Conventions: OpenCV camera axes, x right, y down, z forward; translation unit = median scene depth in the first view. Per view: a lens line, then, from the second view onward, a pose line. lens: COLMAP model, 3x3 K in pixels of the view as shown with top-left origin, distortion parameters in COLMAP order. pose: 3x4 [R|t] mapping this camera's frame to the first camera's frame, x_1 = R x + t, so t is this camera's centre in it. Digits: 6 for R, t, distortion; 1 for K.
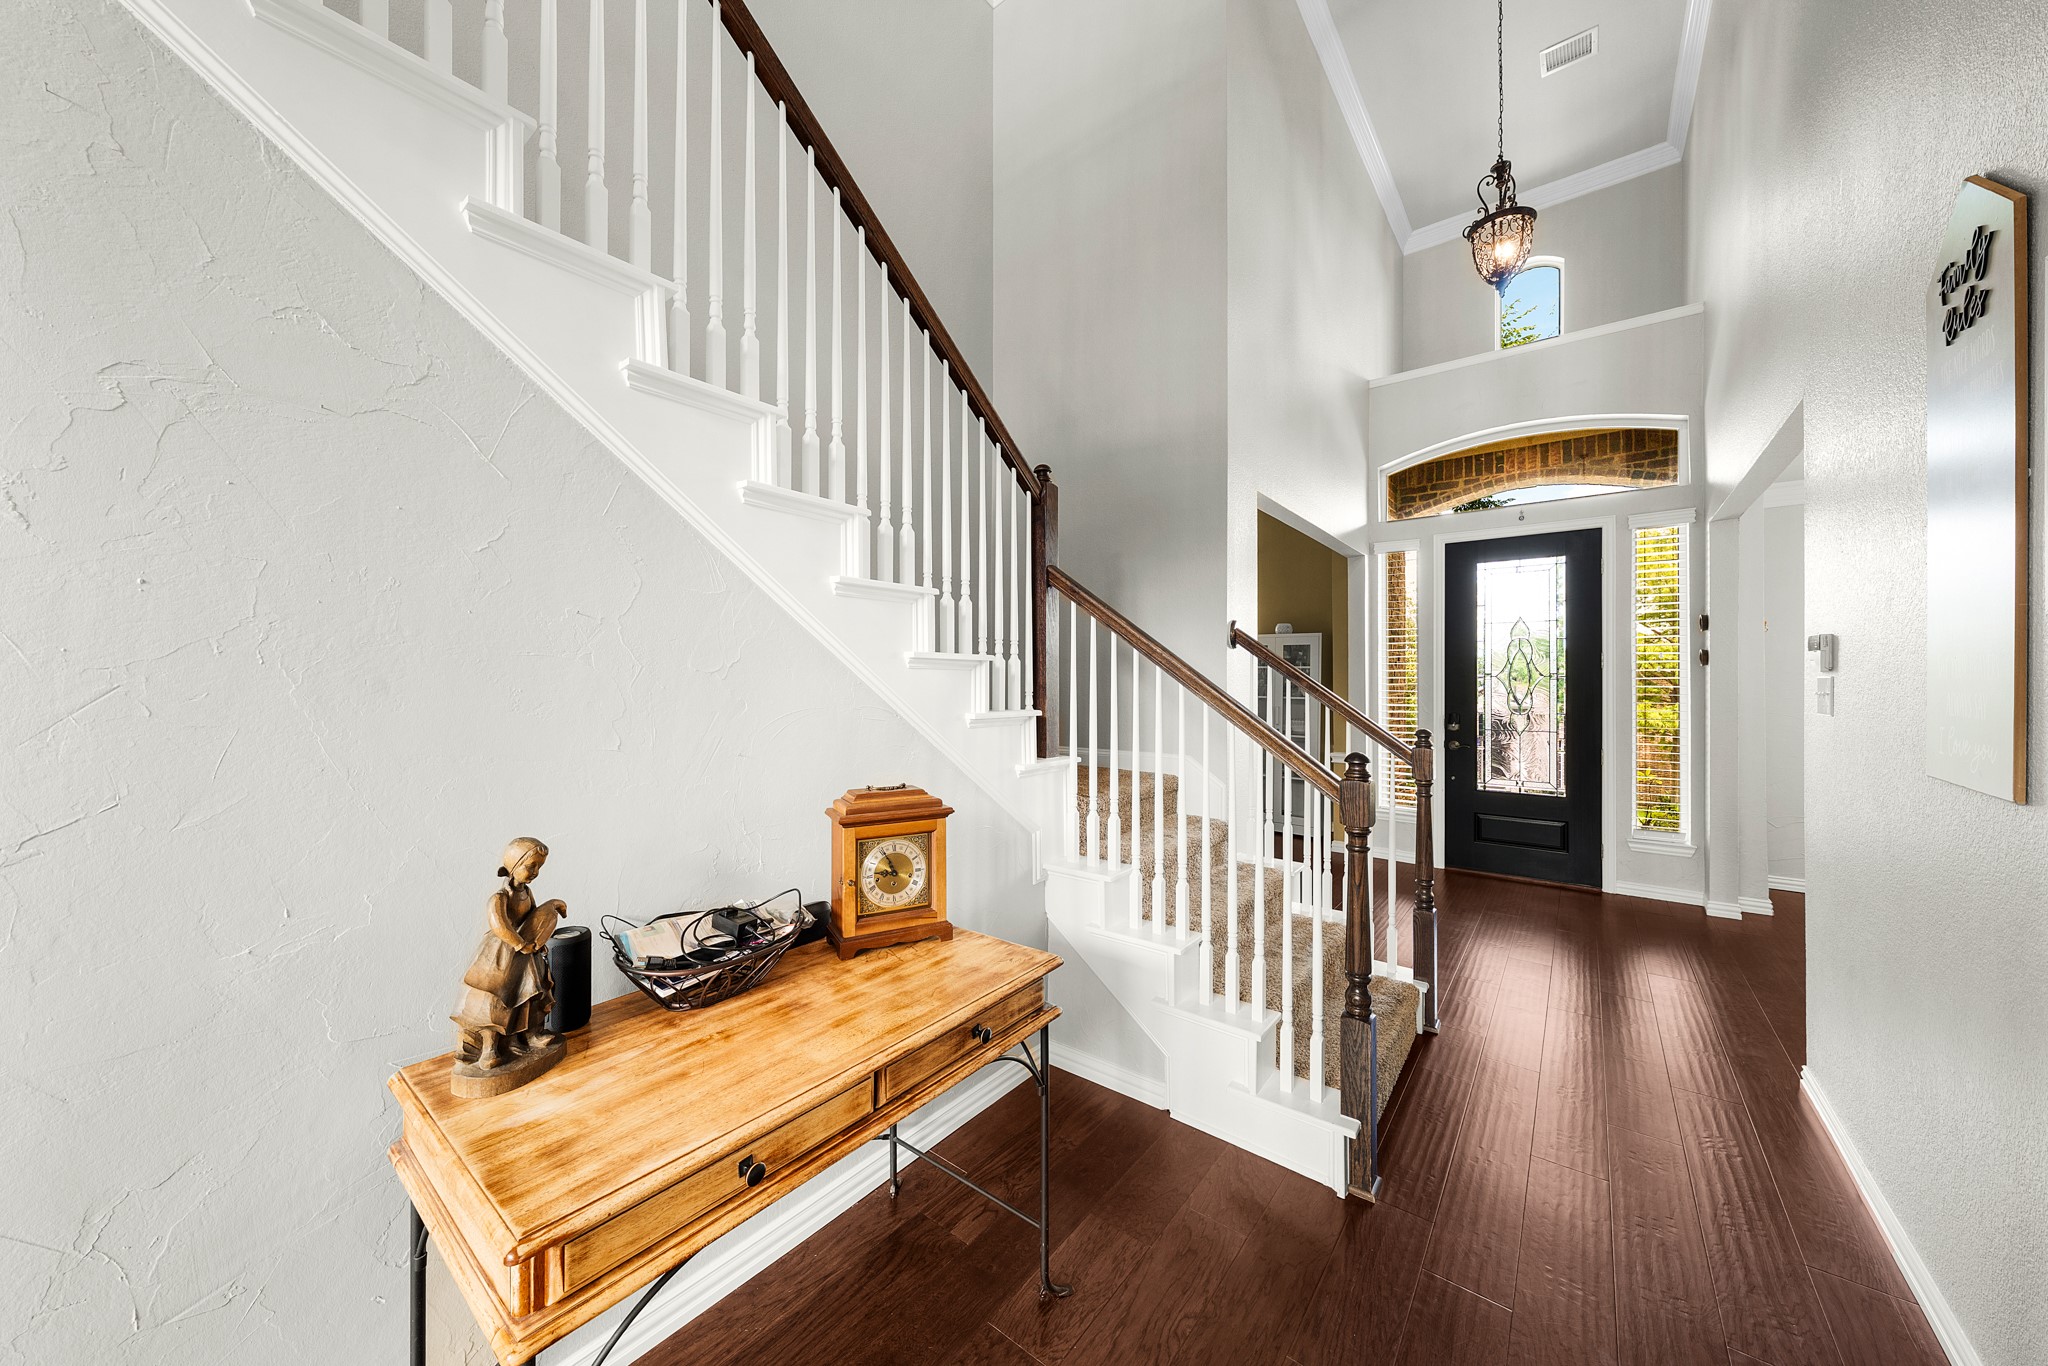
lens RADIAL K [[707.5, 0, 1024.3], [0, 707.5, 679.3], [0, 0, 1]] dist [-0.001252, 0.000281]
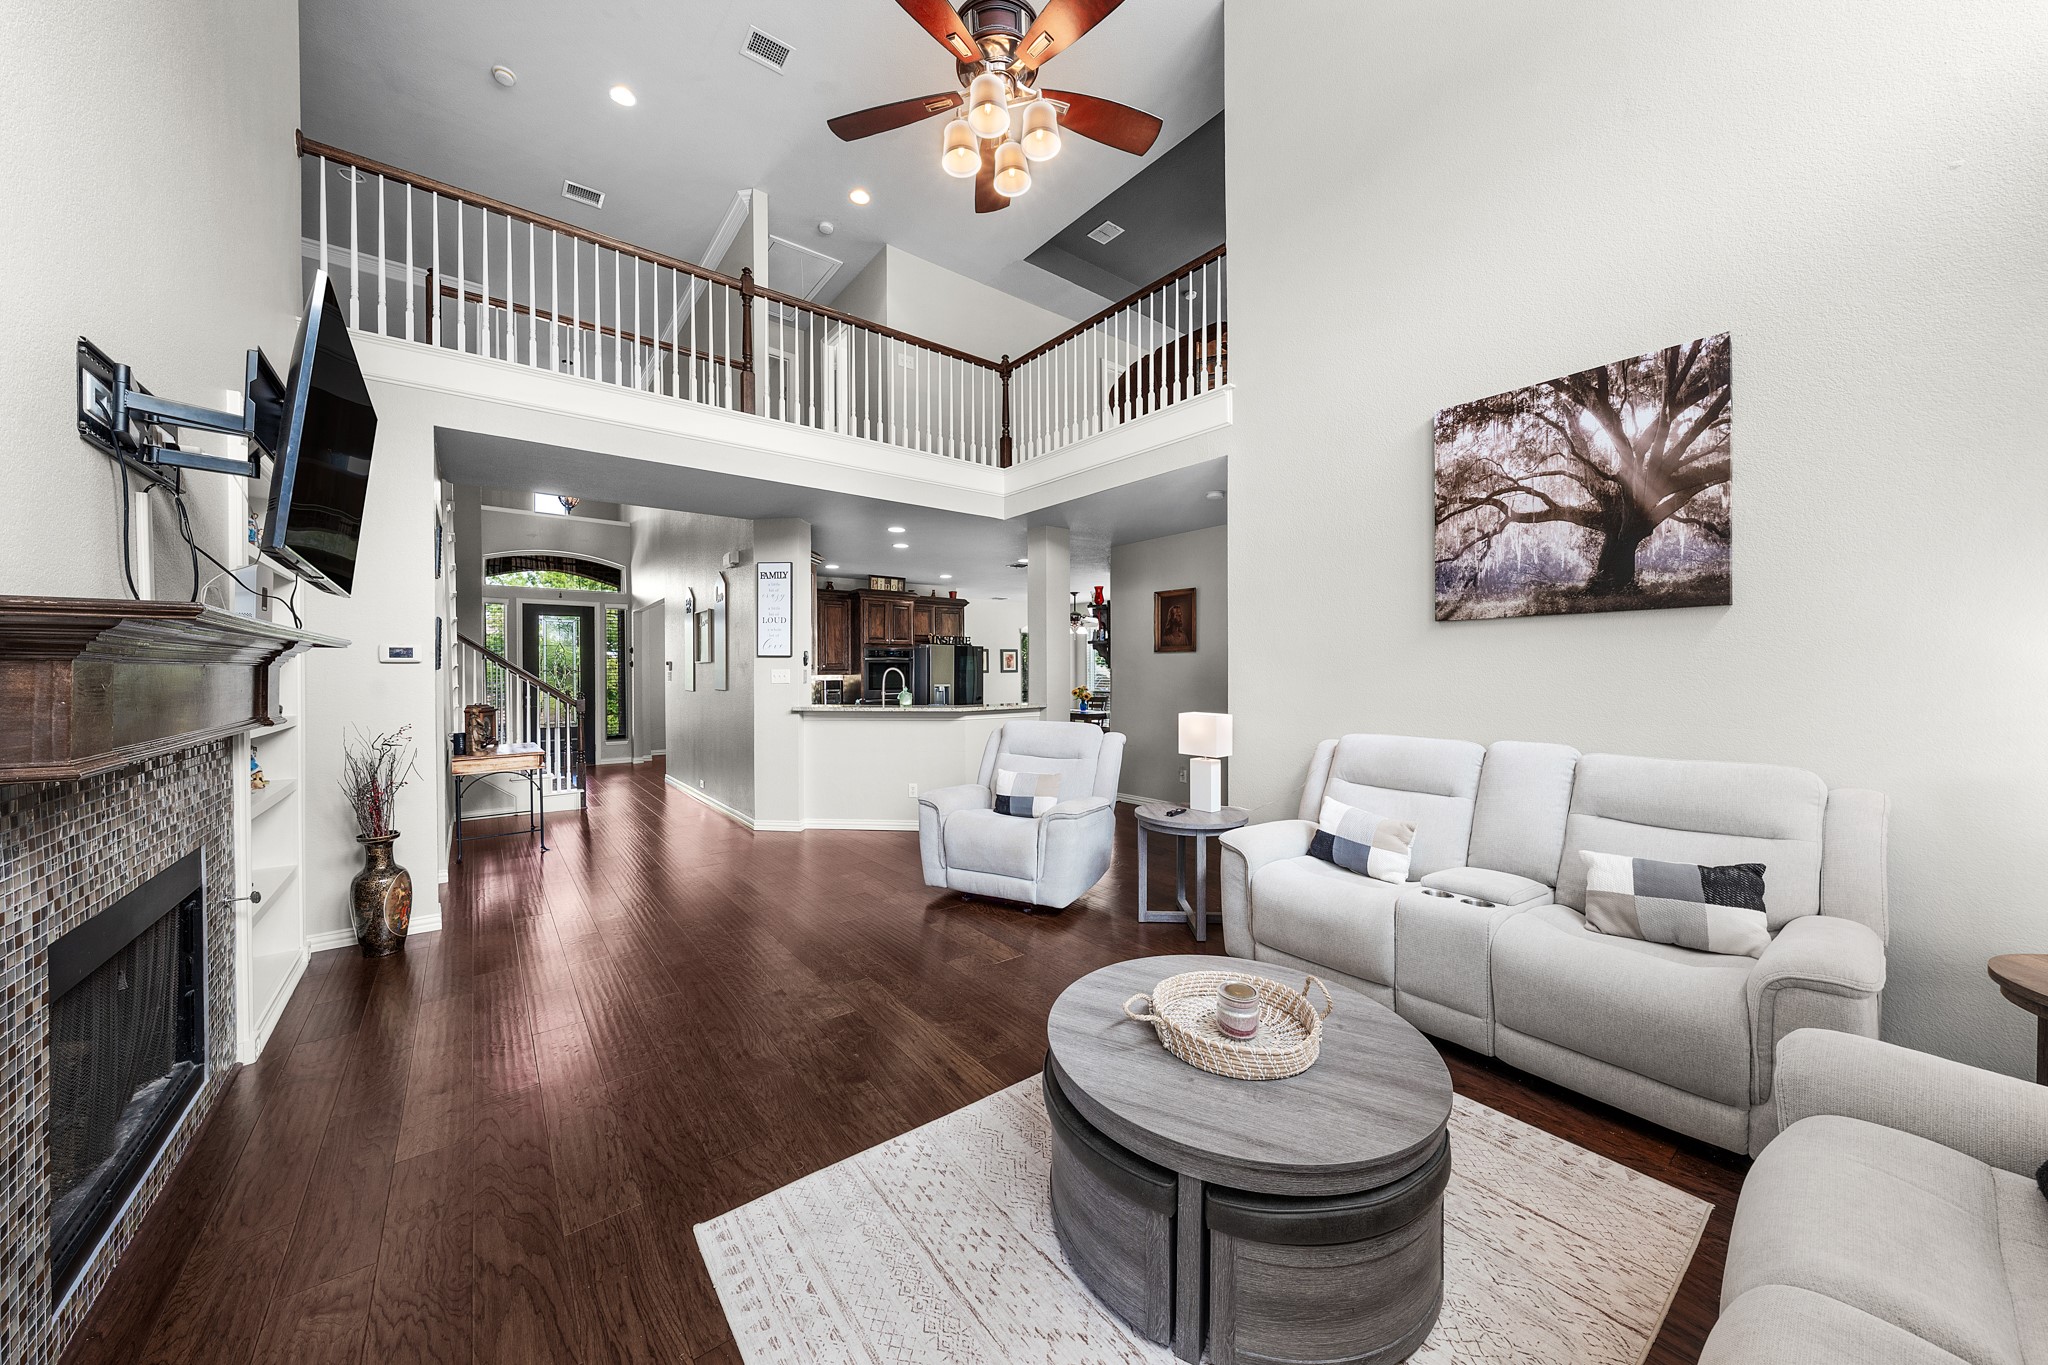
lens RADIAL K [[707.5, 0, 1026.8], [0, 707.5, 676.7], [0, 0, 1]] dist [-0.001252, 0.000281]
pose [[0.241573, -0.008309, 0.970347, -1.064142], [0.006376, 0.999955, 0.006975, 0.006894], [-0.970362, 0.004502, 0.241615, -0.908868]]
